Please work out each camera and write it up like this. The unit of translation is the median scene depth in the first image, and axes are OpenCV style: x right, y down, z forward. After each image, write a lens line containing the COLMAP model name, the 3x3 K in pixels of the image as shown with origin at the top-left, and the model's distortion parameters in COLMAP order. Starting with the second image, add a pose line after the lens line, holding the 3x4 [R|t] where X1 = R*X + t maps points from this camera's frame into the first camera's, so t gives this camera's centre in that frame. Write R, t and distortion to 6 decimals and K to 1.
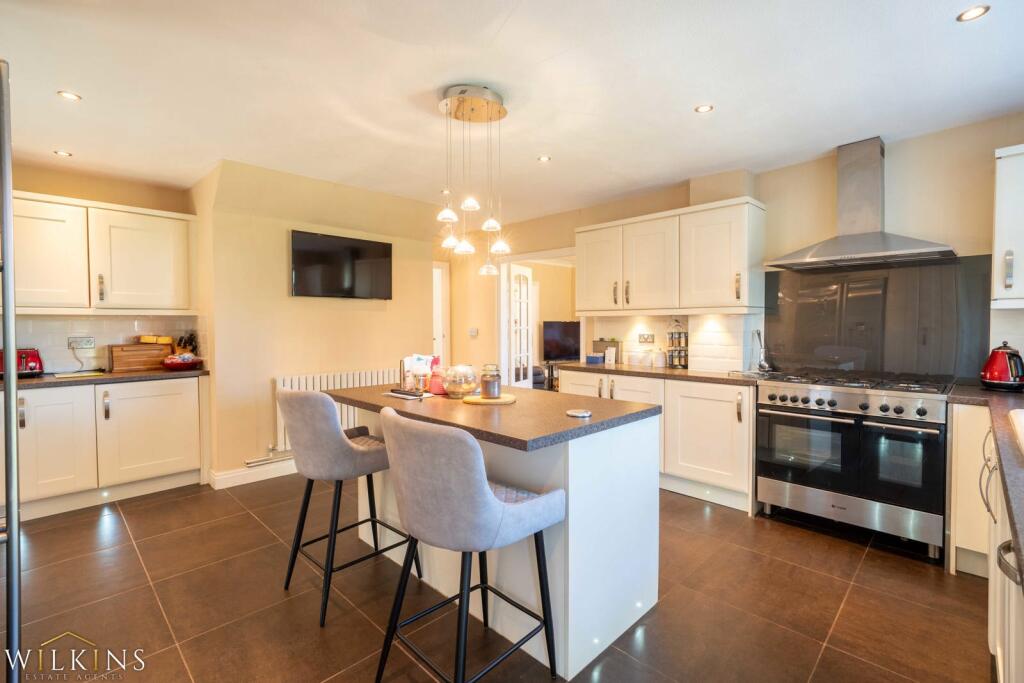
lens RADIAL K [[464.4, 0, 506.9], [0, 464.4, 337.1], [0, 0, 1]] dist [-0.000165, 0.000049]
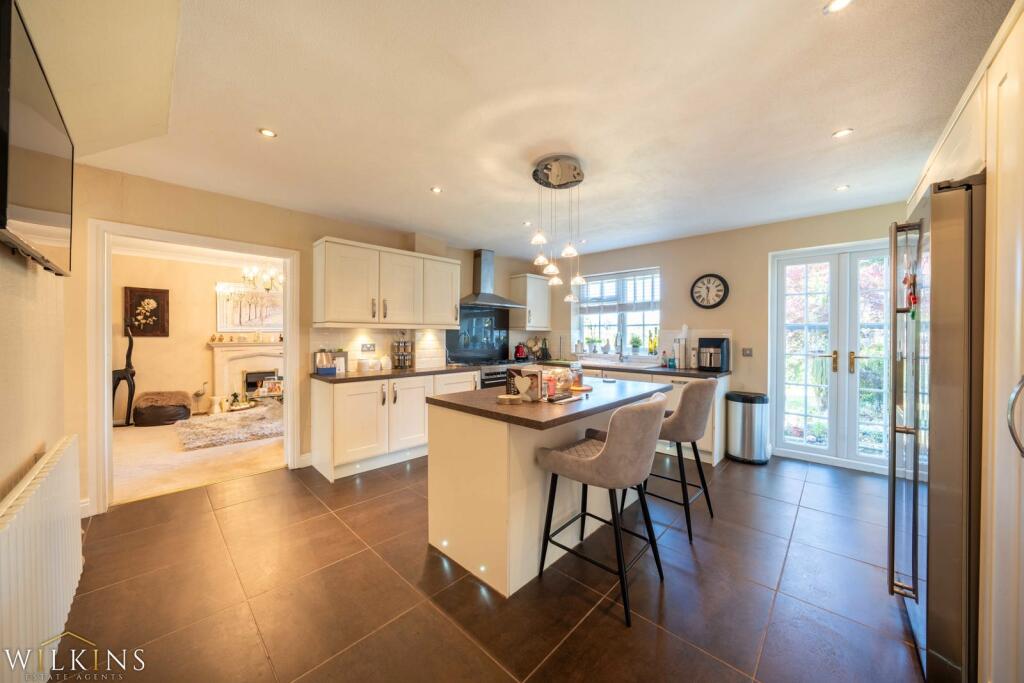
lens RADIAL K [[354.4, 0, 514.5], [0, 354.4, 337.2], [0, 0, 1]] dist [-0.008602, -0.000079]
pose [[-0.030328, -0.003398, 0.999534, -0.647477], [0.027211, 0.999621, 0.004223, -0.018085], [-0.999170, 0.027326, -0.030224, 0.689332]]
